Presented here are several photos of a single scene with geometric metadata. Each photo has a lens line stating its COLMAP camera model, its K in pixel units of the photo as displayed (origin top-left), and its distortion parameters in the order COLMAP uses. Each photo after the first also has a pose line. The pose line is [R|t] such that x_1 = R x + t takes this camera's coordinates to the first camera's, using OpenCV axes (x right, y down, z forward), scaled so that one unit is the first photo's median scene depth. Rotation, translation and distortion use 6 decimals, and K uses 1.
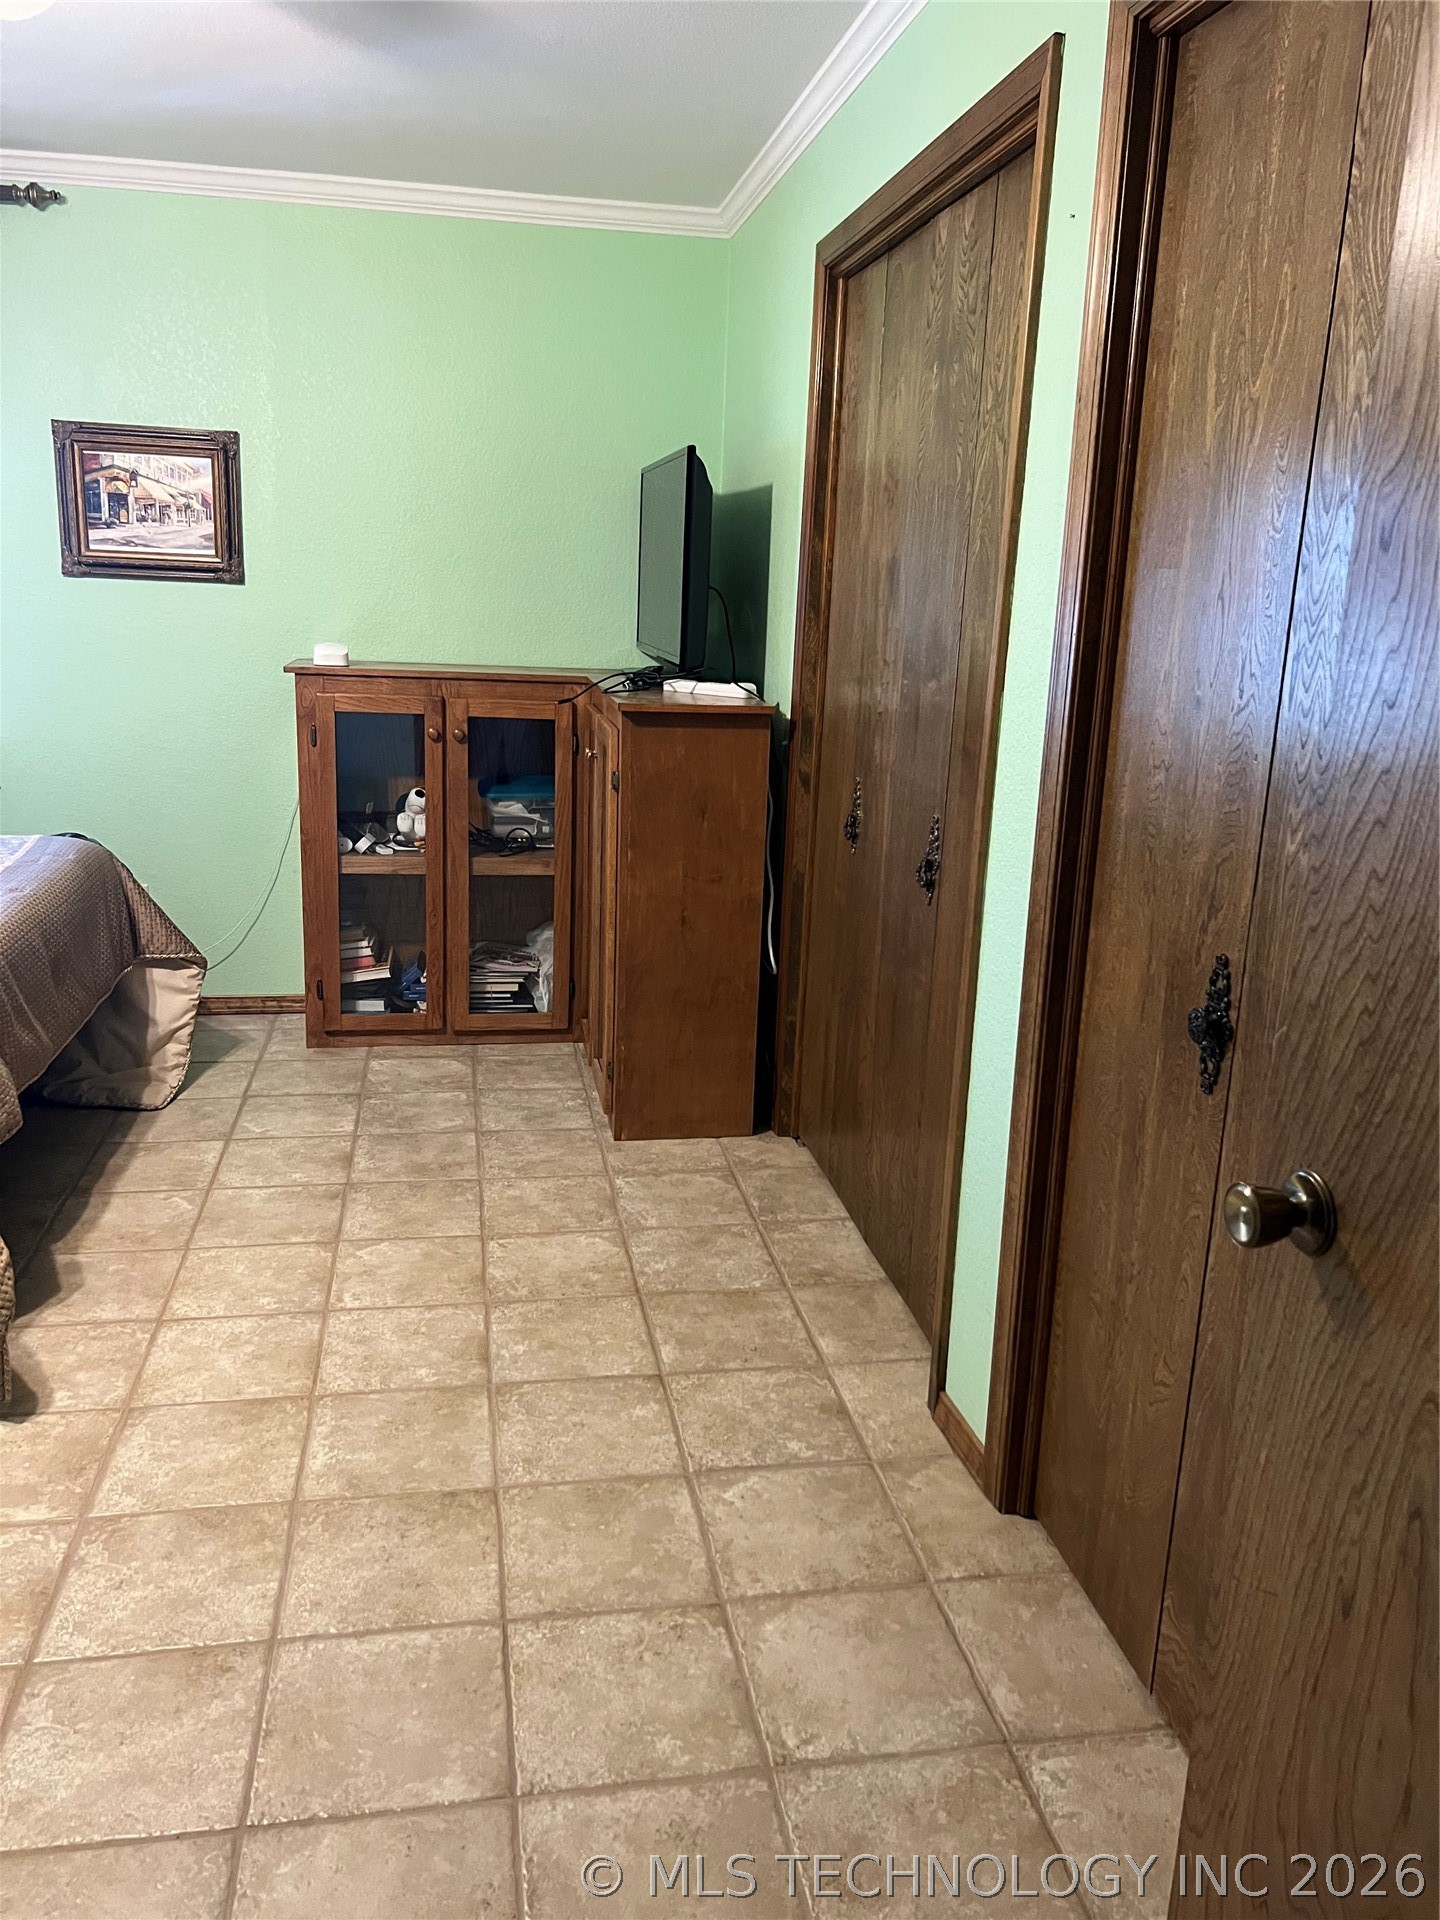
lens RADIAL K [[1441.9, 0, 722.6], [0, 1441.9, 931.9], [0, 0, 1]] dist [0.003922, -0.005021]
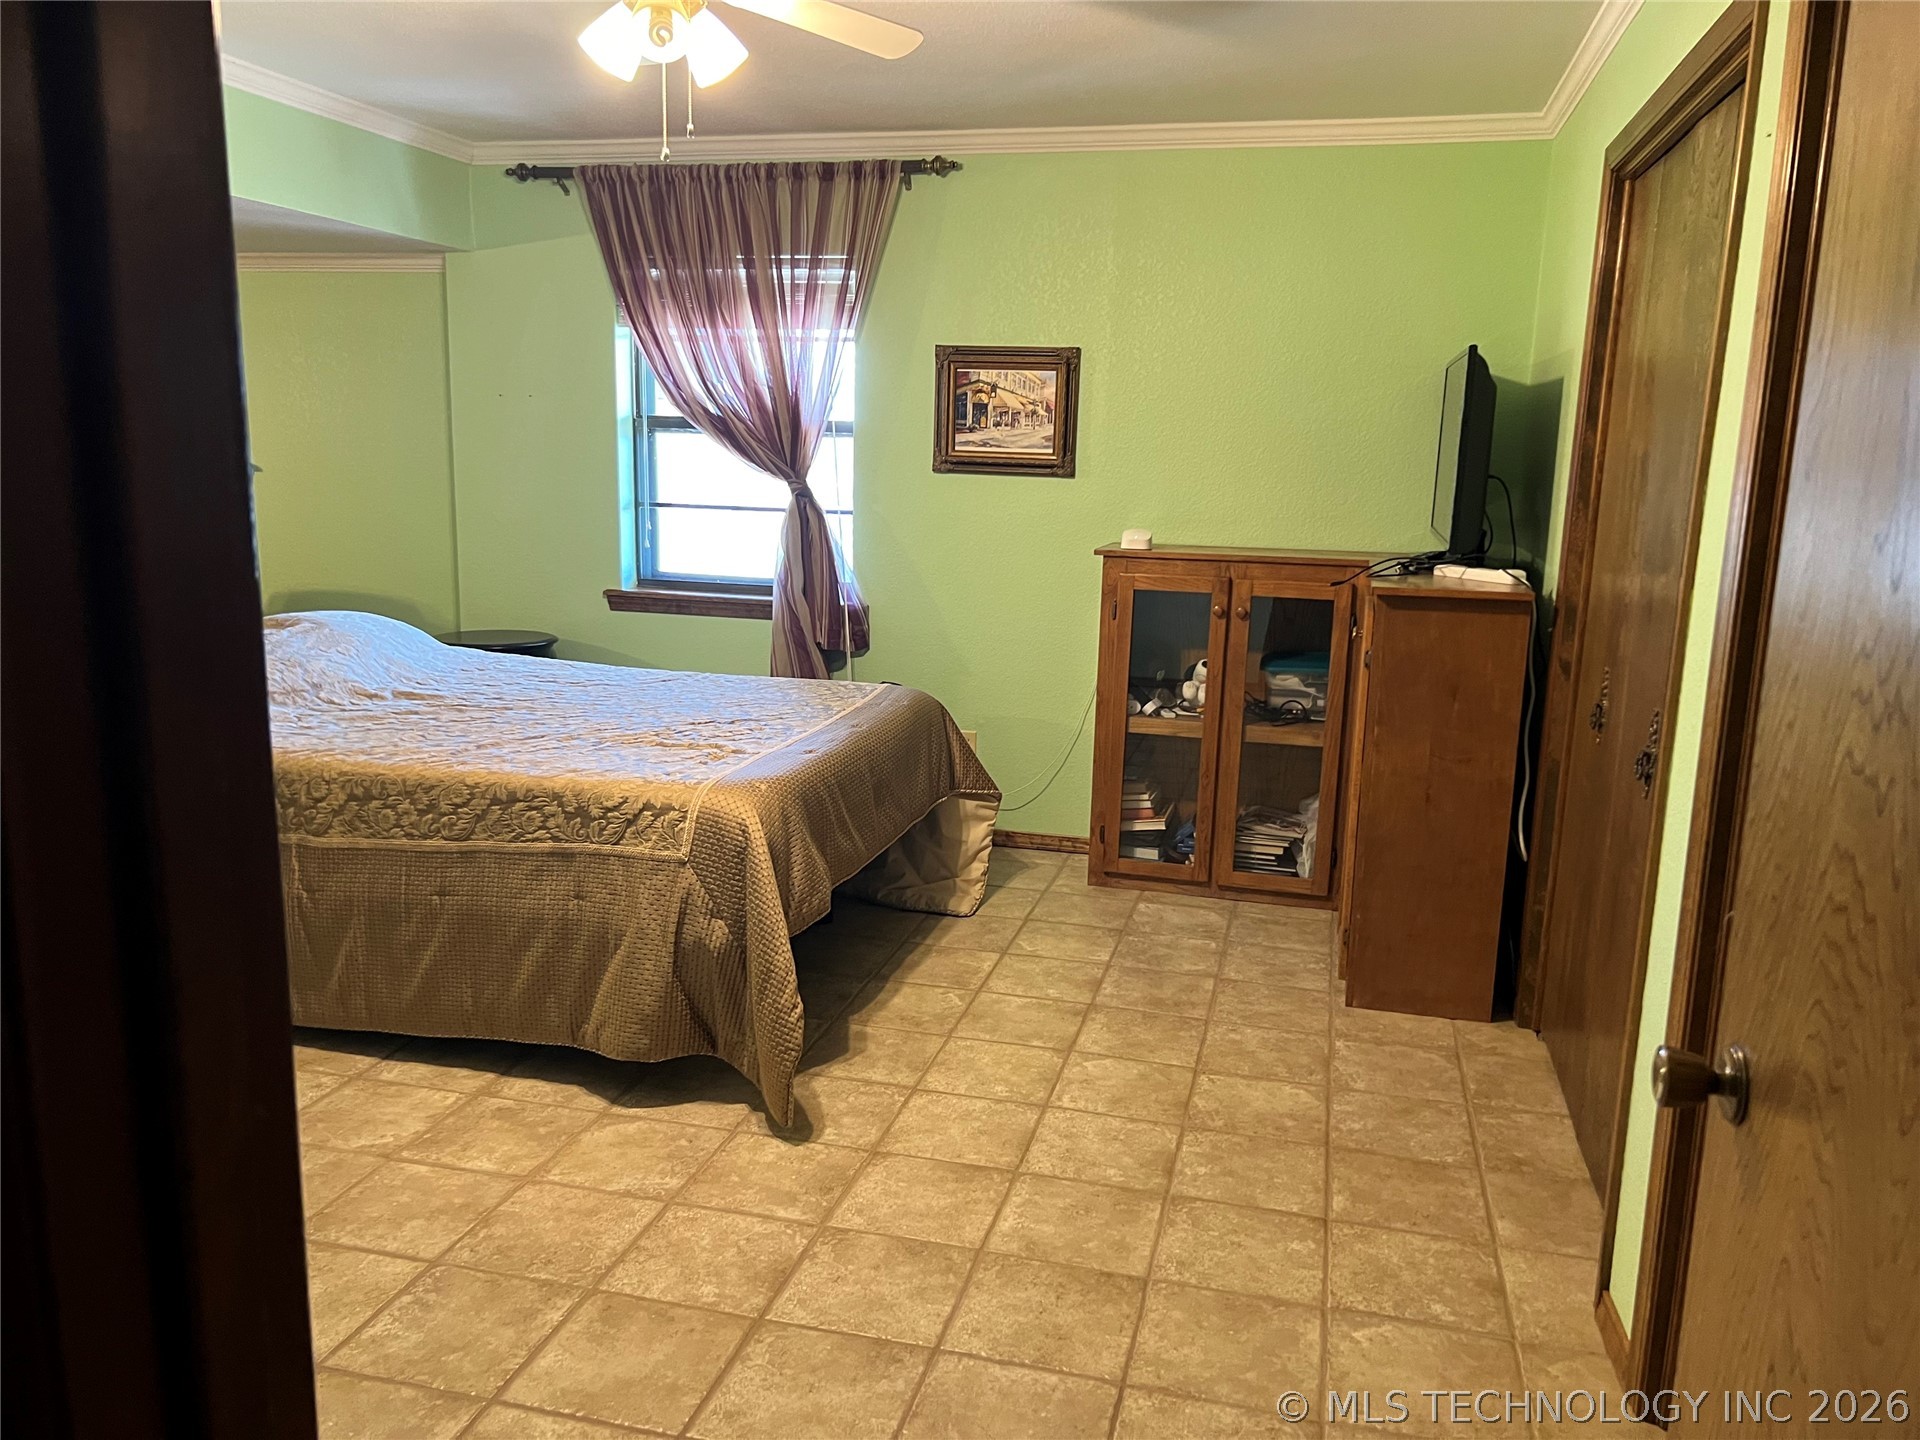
lens RADIAL K [[1443.9, 0, 961.4], [0, 1443.9, 675.3], [0, 0, 1]] dist [0.156135, -0.376672]
pose [[0.904178, 0.050880, -0.424114, 0.115805], [-0.089382, 0.993437, -0.071376, 0.009627], [0.417699, 0.102445, 0.902792, -0.091680]]
